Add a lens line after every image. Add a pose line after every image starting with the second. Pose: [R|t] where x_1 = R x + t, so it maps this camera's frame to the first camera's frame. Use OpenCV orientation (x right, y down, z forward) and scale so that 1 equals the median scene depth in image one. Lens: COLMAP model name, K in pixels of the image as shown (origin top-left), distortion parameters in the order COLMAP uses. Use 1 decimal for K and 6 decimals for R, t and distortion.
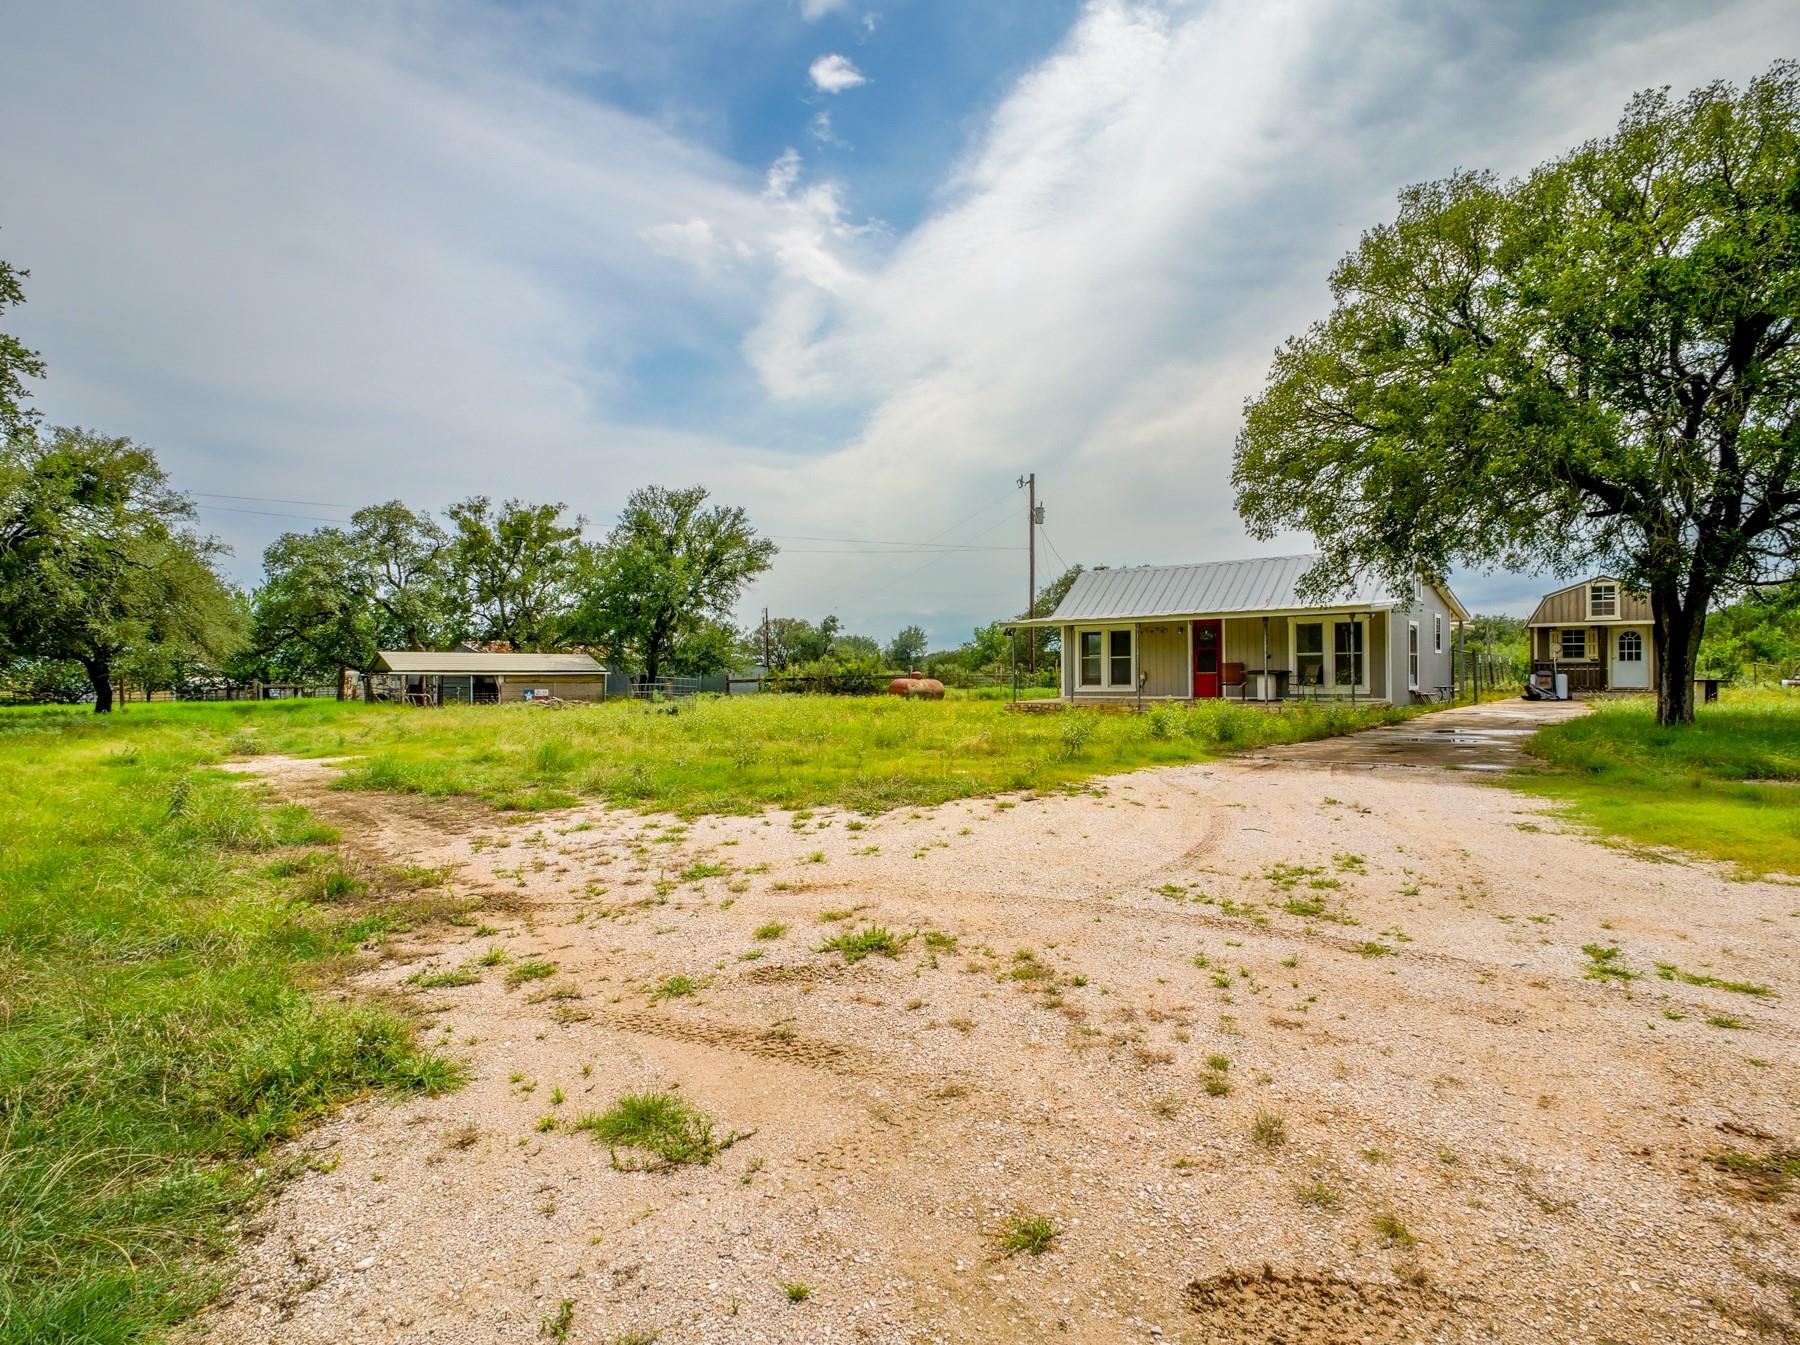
lens RADIAL K [[994.9, 0, 900.0], [0, 994.9, 672.5], [0, 0, 1]] dist [-0.008386, 0.000665]
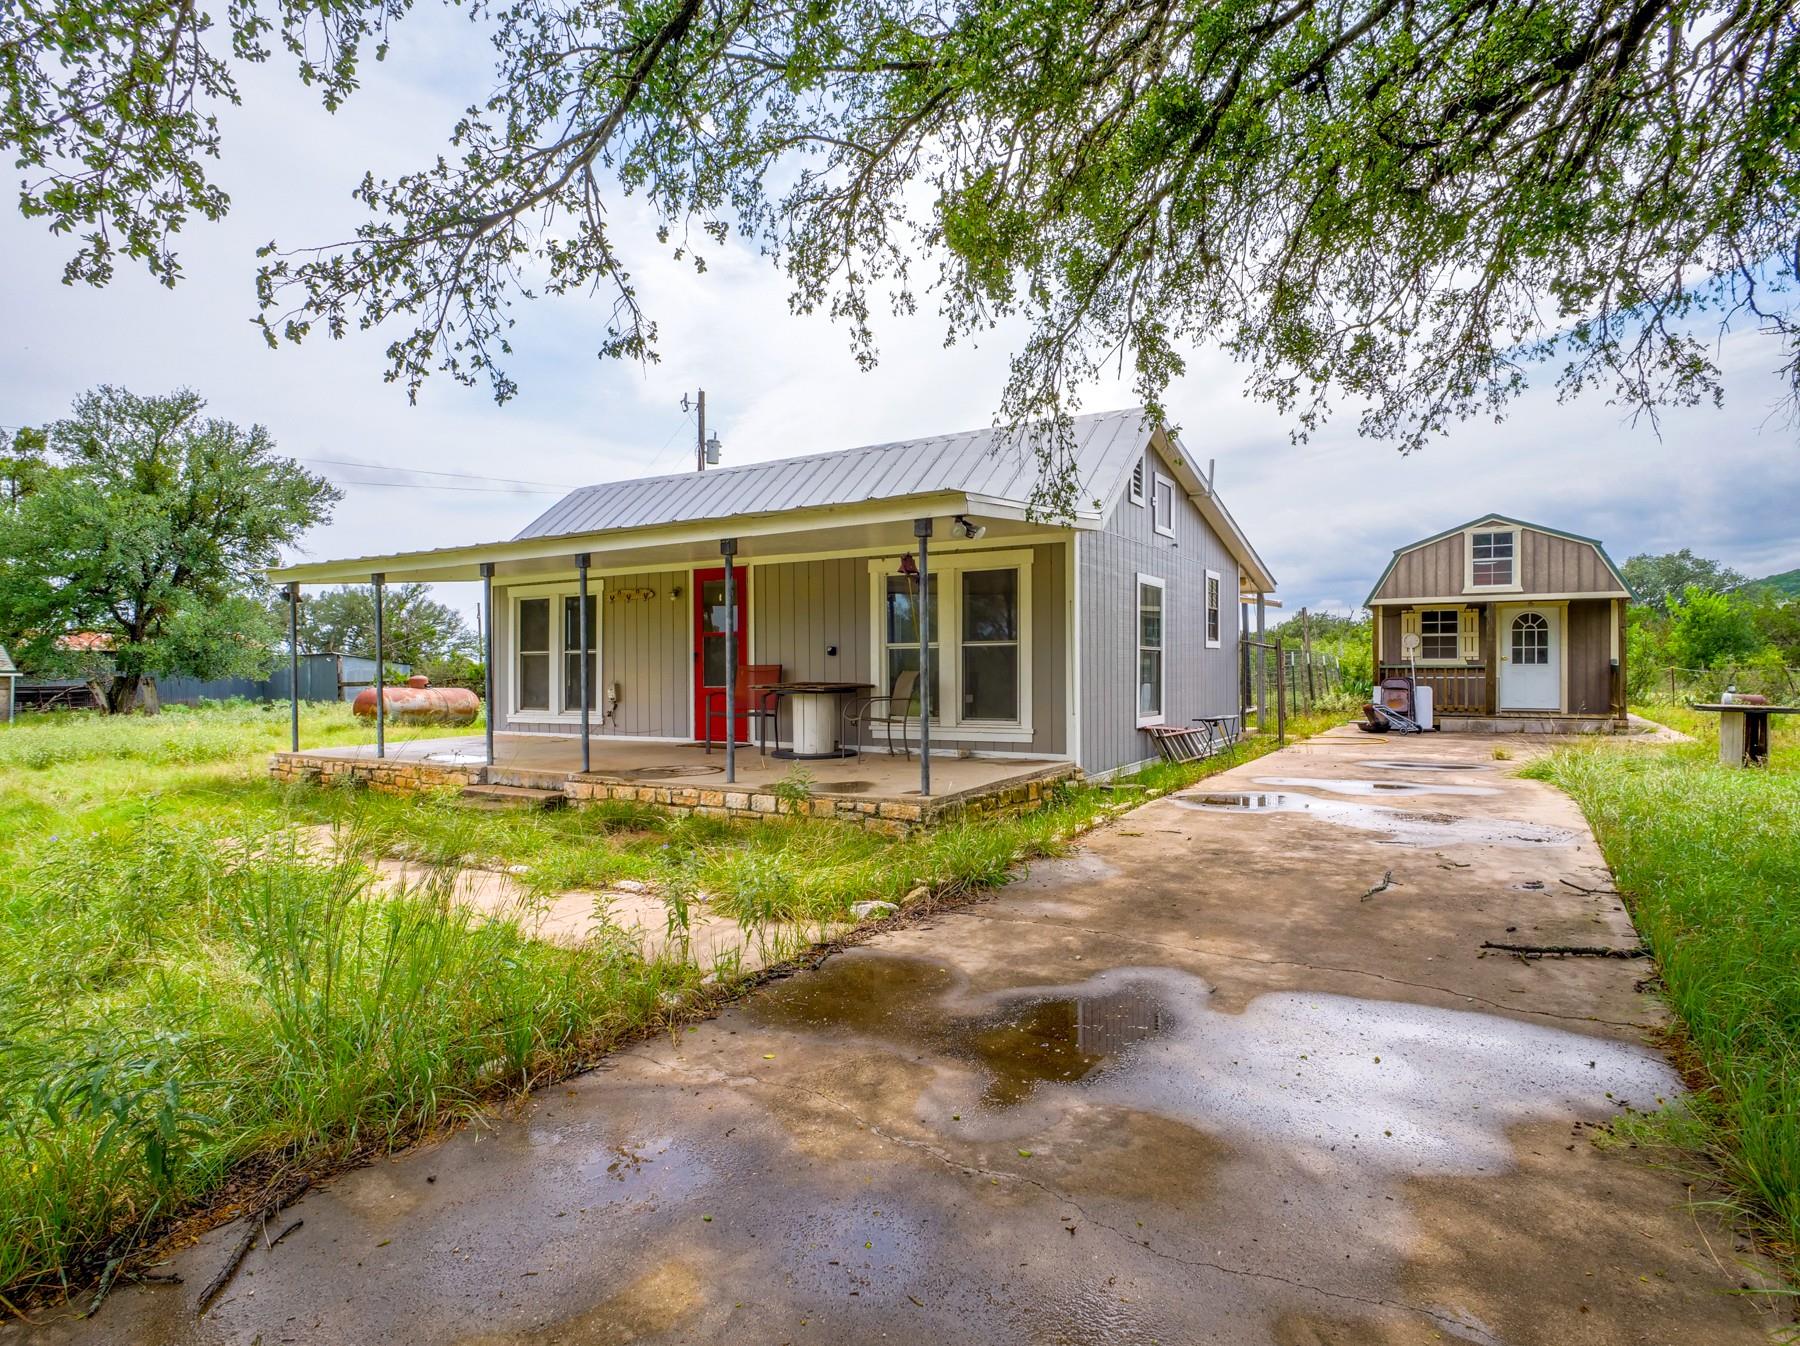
lens RADIAL K [[994.9, 0, 900.0], [0, 994.9, 673.0], [0, 0, 1]] dist [-0.008386, 0.000665]
pose [[0.989728, 0.003465, 0.142921, 0.282385], [-0.003883, 0.999989, 0.002650, -0.006391], [-0.142911, -0.003178, 0.989730, 0.470878]]
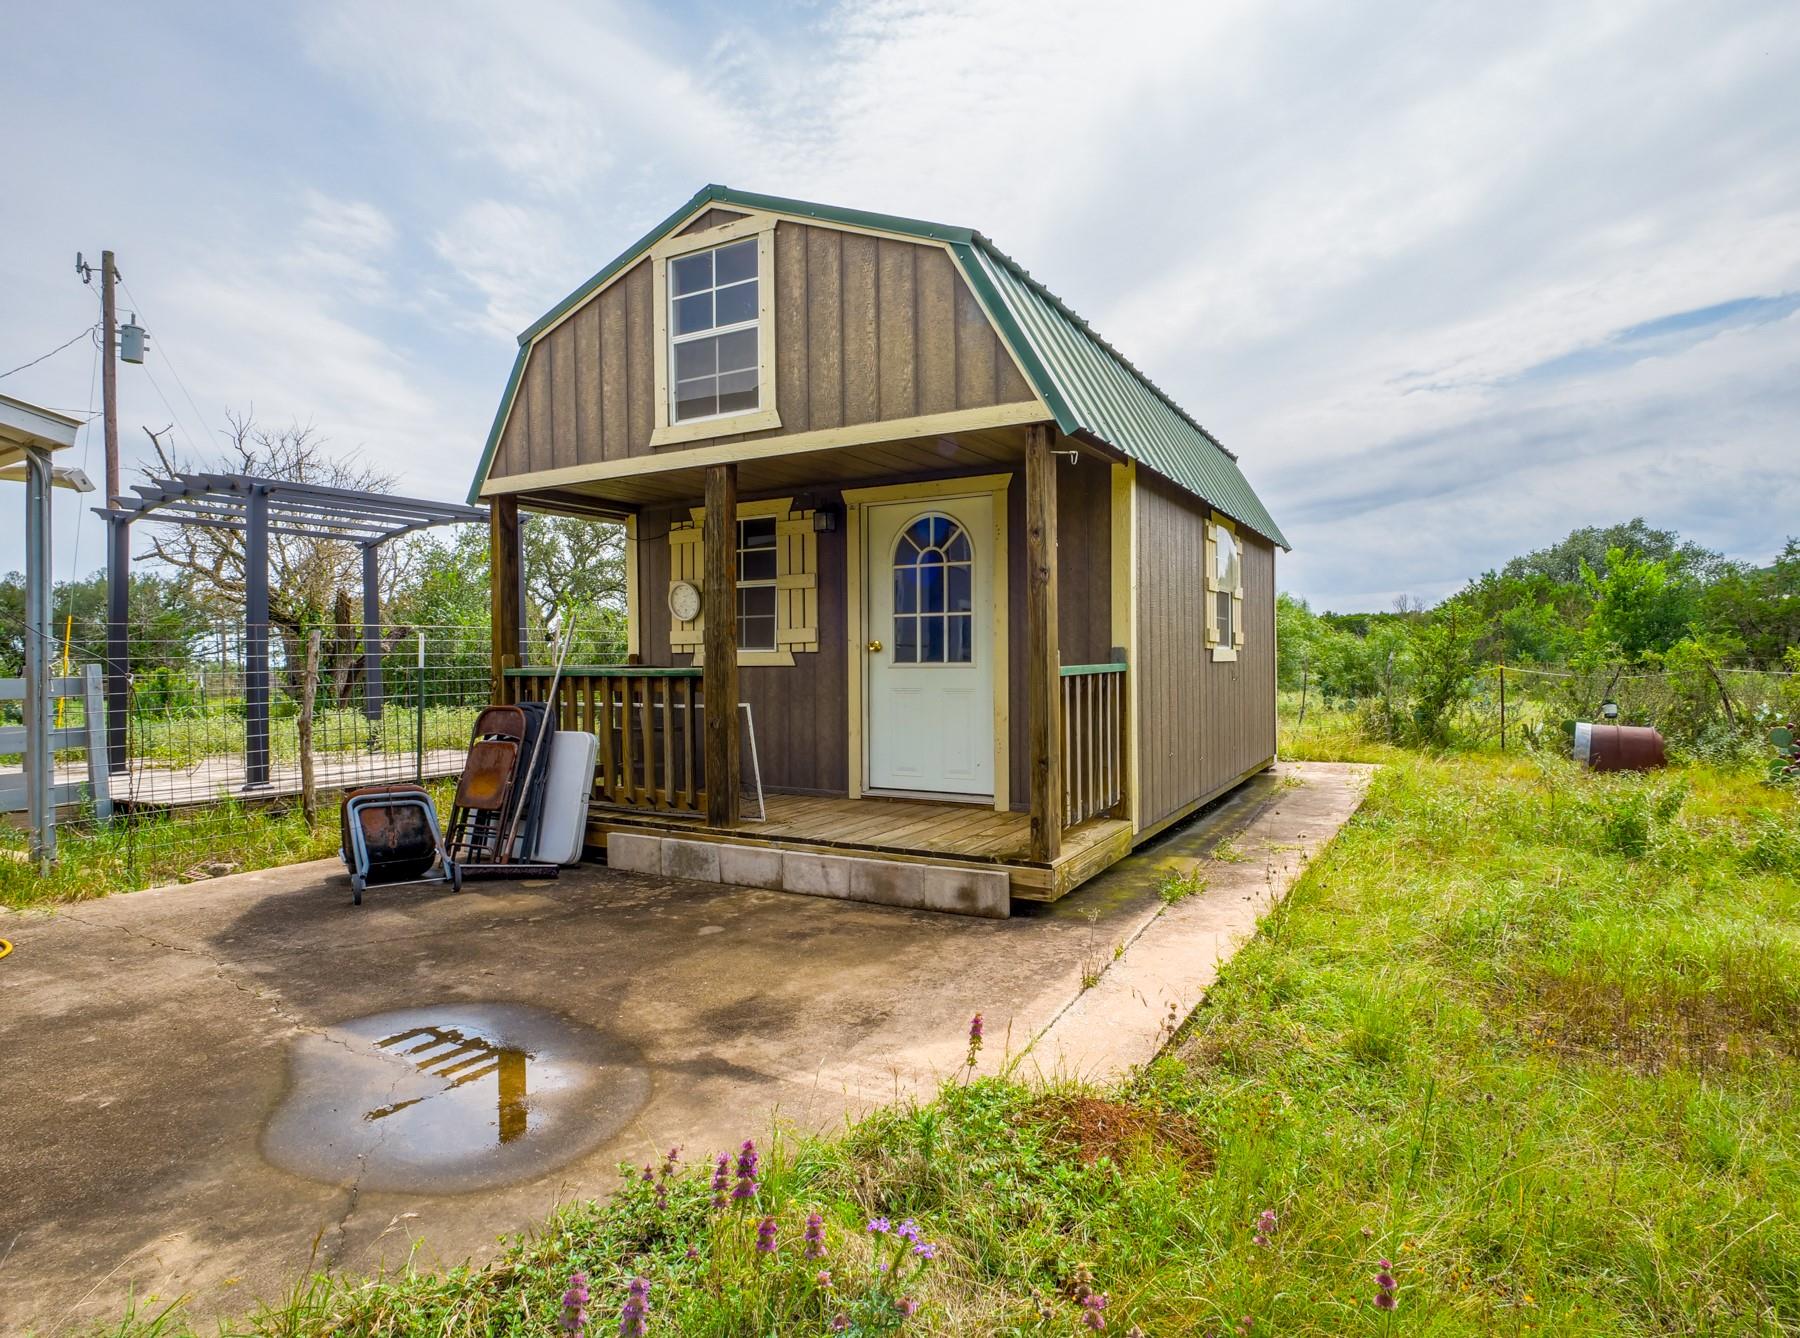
lens RADIAL K [[994.9, 0, 900.0], [0, 994.9, 669.0], [0, 0, 1]] dist [-0.008386, 0.000665]
pose [[0.988571, 0.000762, 0.150754, 0.702444], [-0.001138, 0.999996, 0.002411, -0.010940], [-0.150751, -0.002555, 0.988568, 0.800460]]
